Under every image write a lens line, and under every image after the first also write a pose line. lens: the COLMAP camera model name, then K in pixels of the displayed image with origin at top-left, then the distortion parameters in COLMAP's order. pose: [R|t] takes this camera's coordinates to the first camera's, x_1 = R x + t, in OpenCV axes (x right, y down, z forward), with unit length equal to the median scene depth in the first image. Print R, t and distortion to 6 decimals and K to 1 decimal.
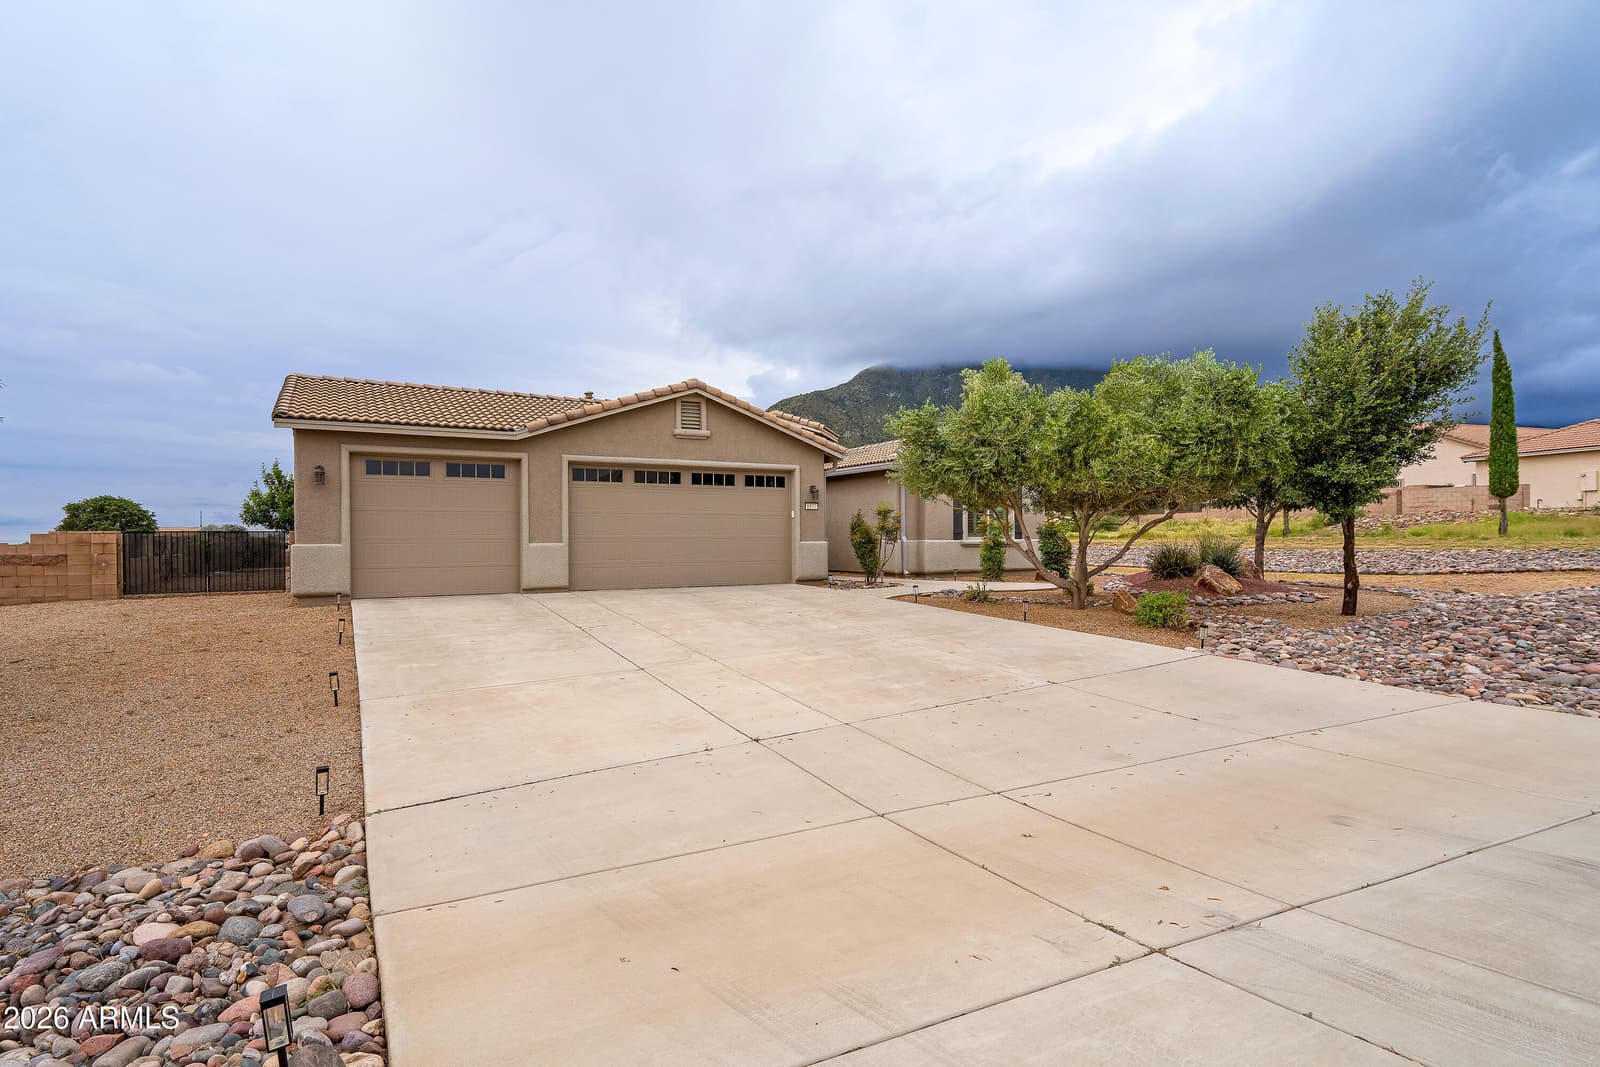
lens RADIAL K [[789.8, 0, 790.1], [0, 789.8, 534.0], [0, 0, 1]] dist [-0.003929, 0.000186]
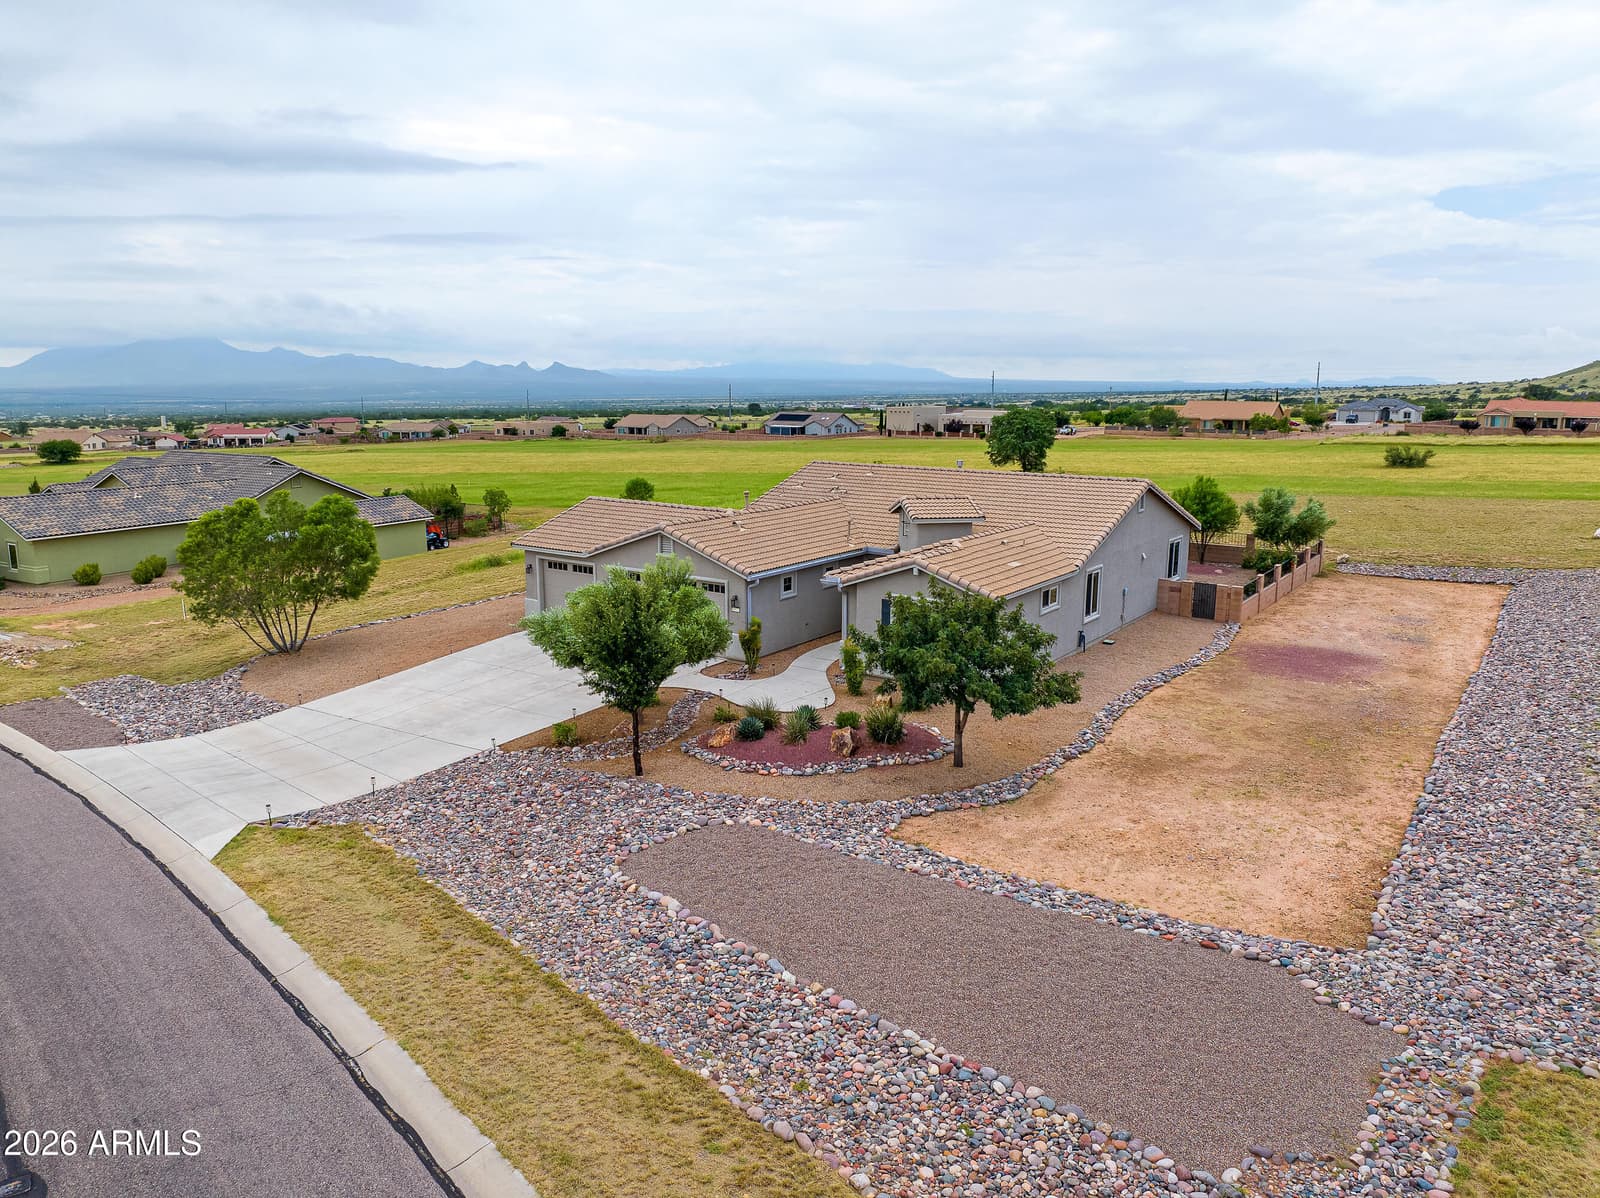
lens RADIAL K [[1117.5, 0, 800.0], [0, 1117.5, 599.0], [0, 0, 1]] dist [-0.040194, 0.000053]
pose [[0.434631, 0.182601, -0.881903, 2.195770], [0.001164, 0.979115, 0.203303, -0.549721], [0.900608, -0.089388, 0.425341, 0.310131]]
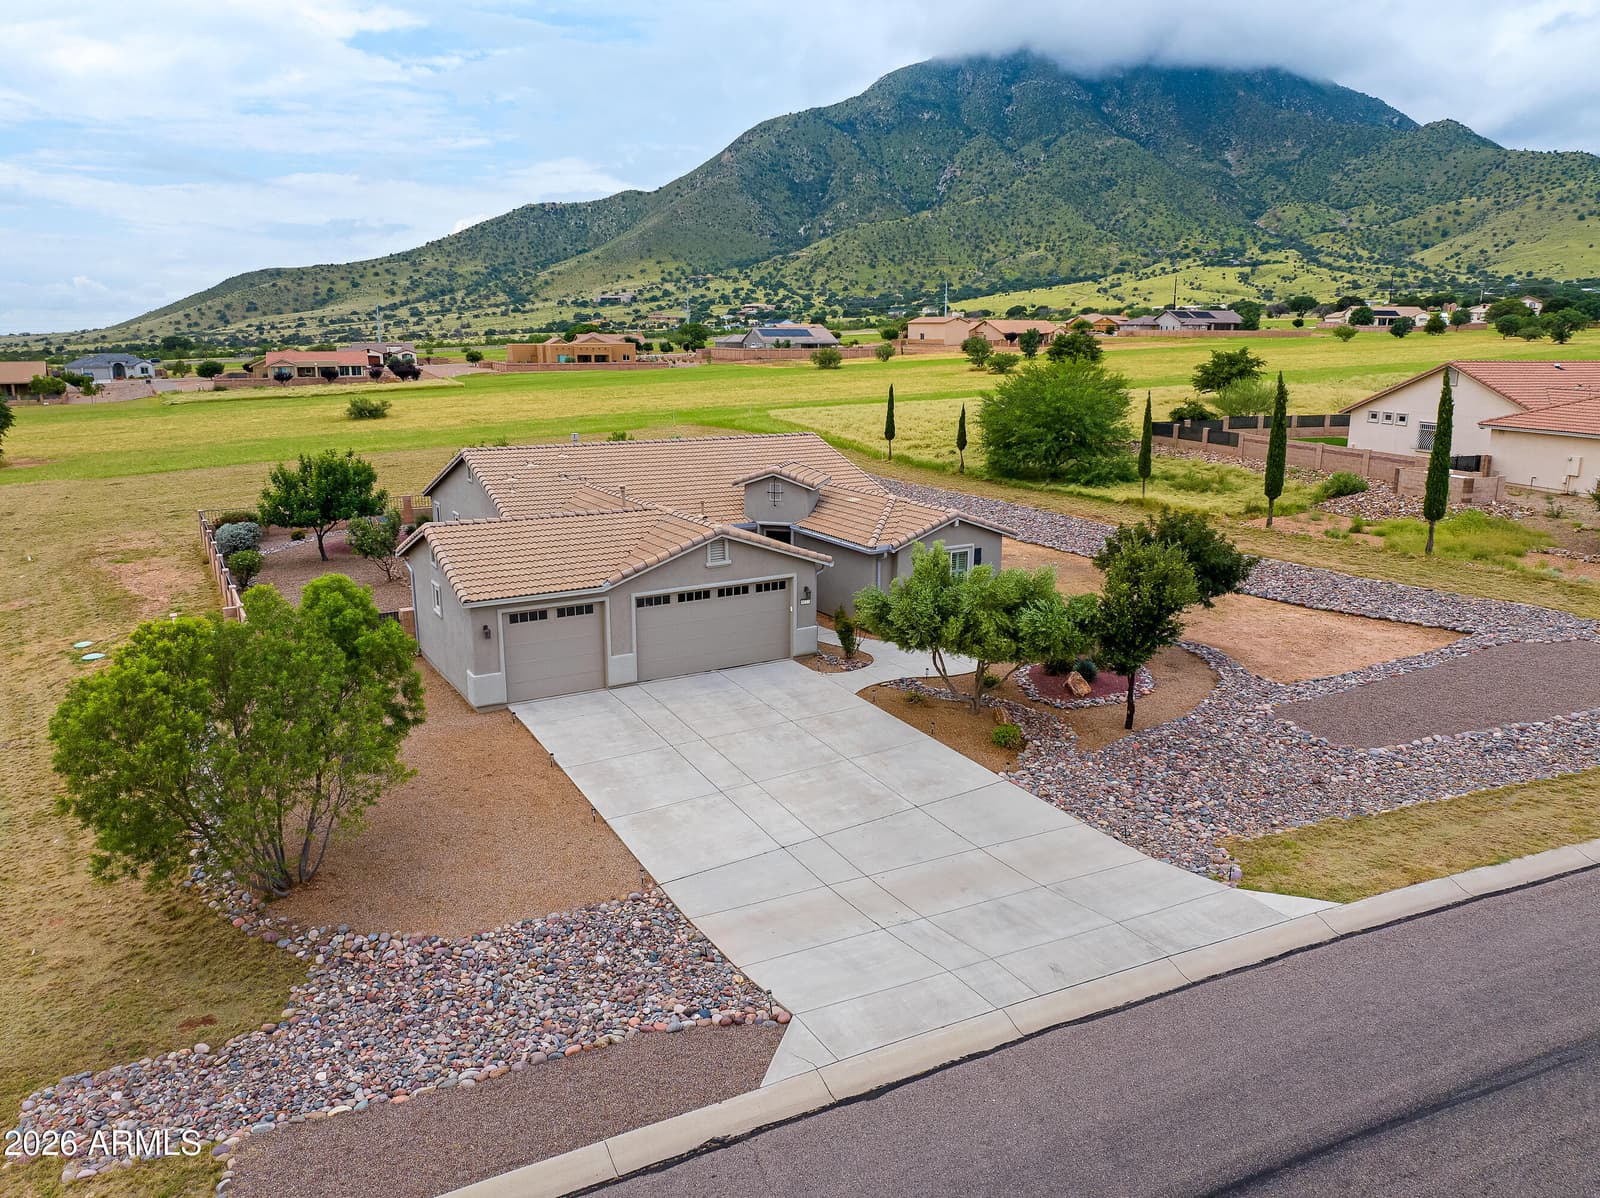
lens RADIAL K [[1117.5, 0, 800.0], [0, 1117.5, 599.0], [0, 0, 1]] dist [-0.040194, 0.000053]
pose [[0.999663, 0.003834, 0.025655, -0.036109], [-0.009881, 0.970733, 0.239957, -0.586900], [-0.023985, -0.240130, 0.970444, -0.979692]]
